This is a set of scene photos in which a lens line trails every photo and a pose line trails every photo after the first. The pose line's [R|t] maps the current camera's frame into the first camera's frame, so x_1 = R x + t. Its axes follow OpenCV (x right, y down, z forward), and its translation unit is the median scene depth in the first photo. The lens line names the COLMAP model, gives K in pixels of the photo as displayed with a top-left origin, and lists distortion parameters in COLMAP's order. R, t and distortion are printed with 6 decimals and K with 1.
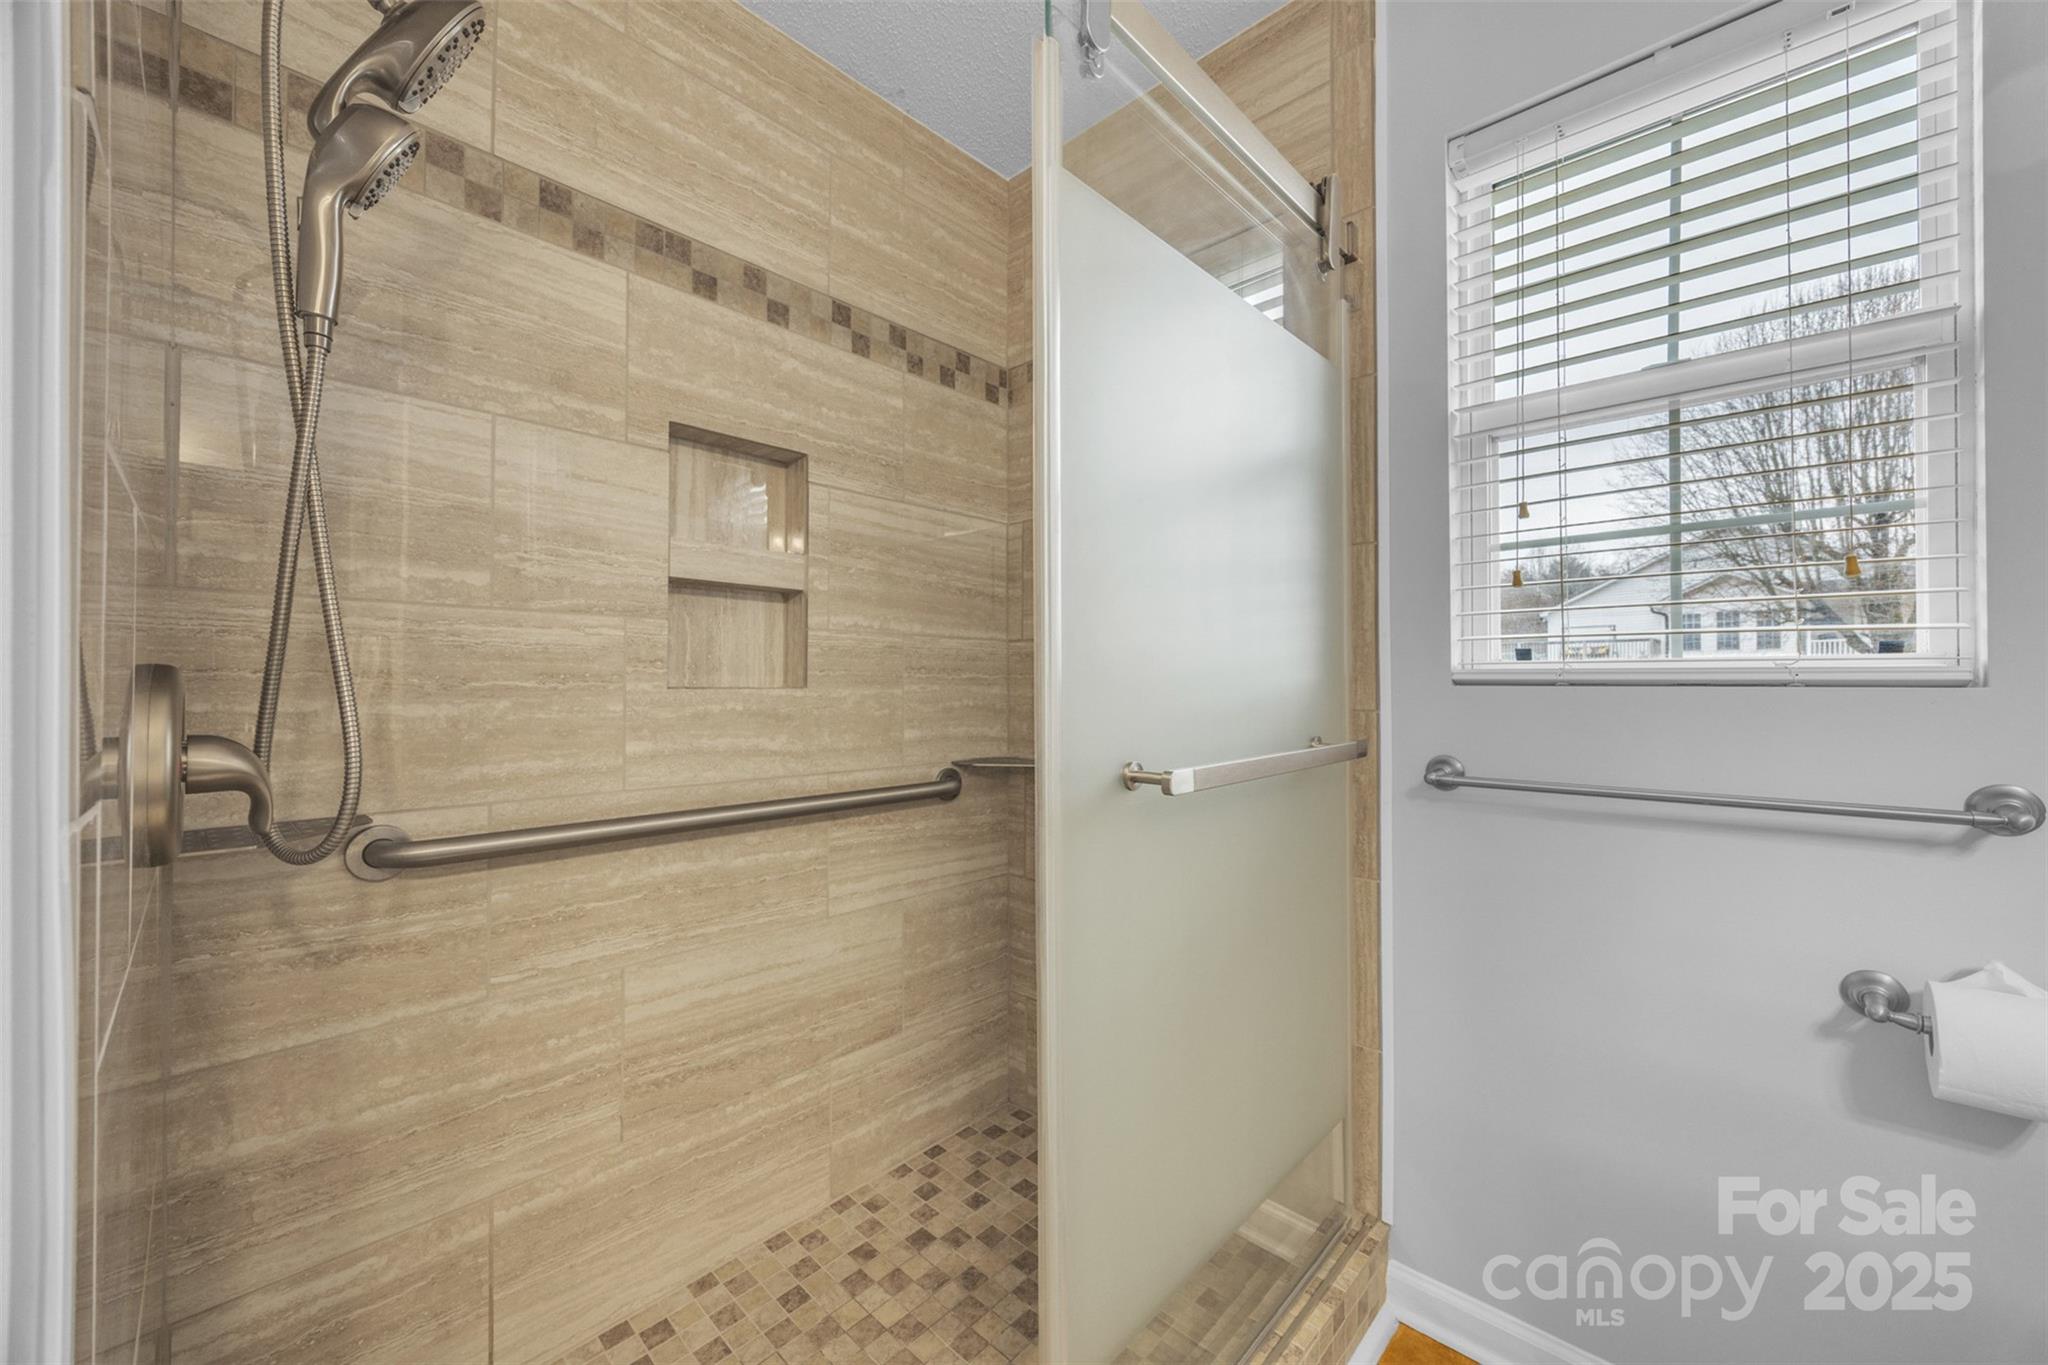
lens RADIAL K [[778.5, 0, 1032.0], [0, 778.5, 678.5], [0, 0, 1]] dist [-0.001204, -0.000245]
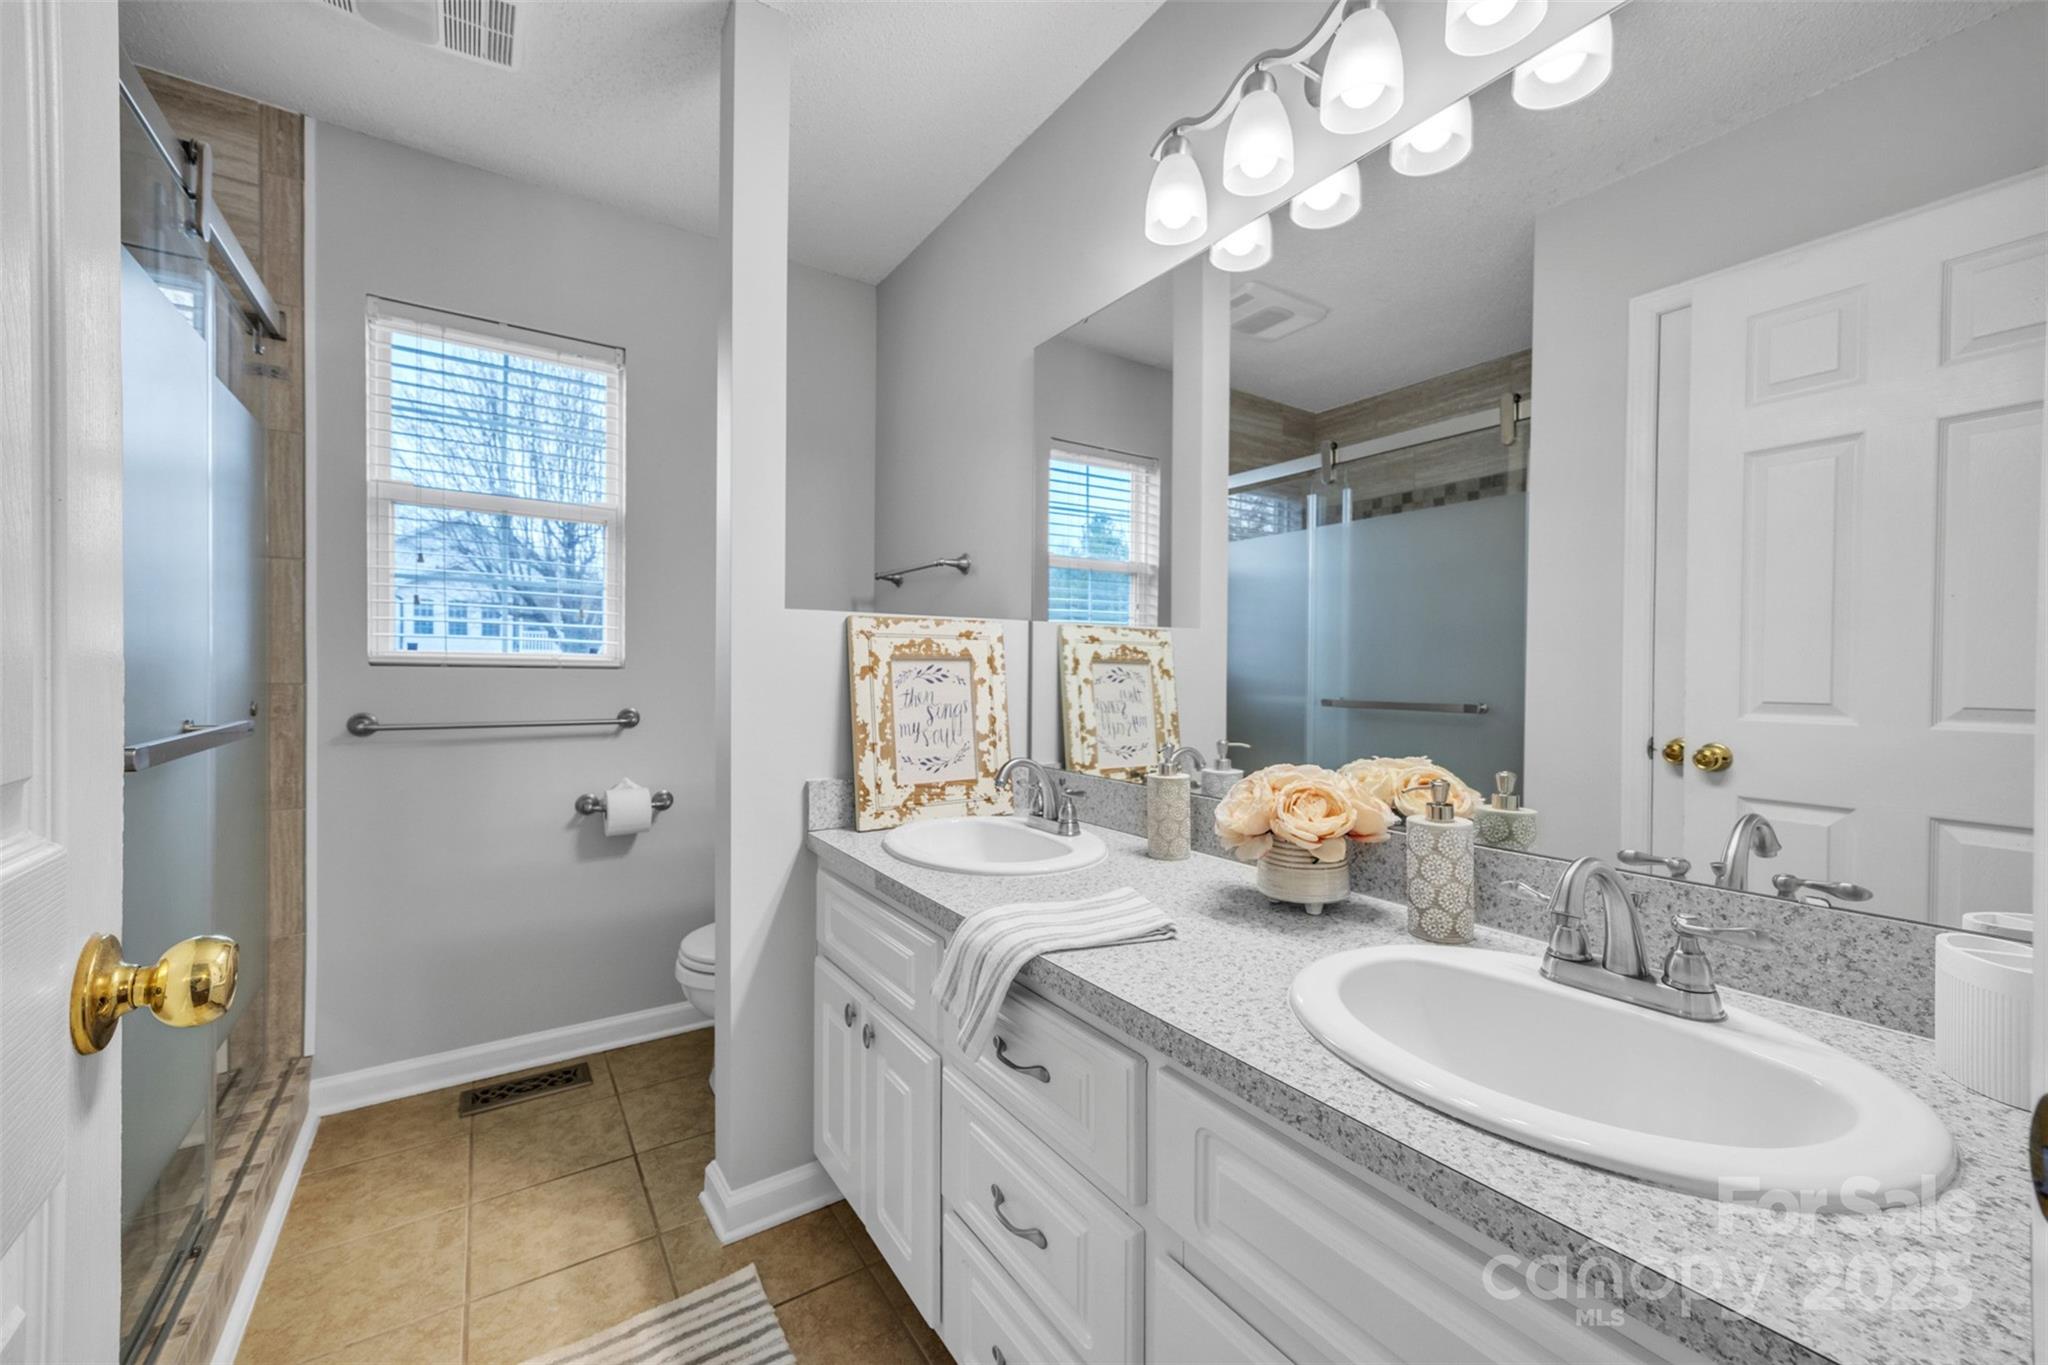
lens RADIAL K [[778.5, 0, 1032.4], [0, 778.5, 683.3], [0, 0, 1]] dist [-0.001204, -0.000245]
pose [[0.203956, -0.007668, 0.978950, -0.635825], [-0.018142, 0.999768, 0.011611, 0.001609], [-0.978812, -0.020128, 0.203770, -0.530826]]
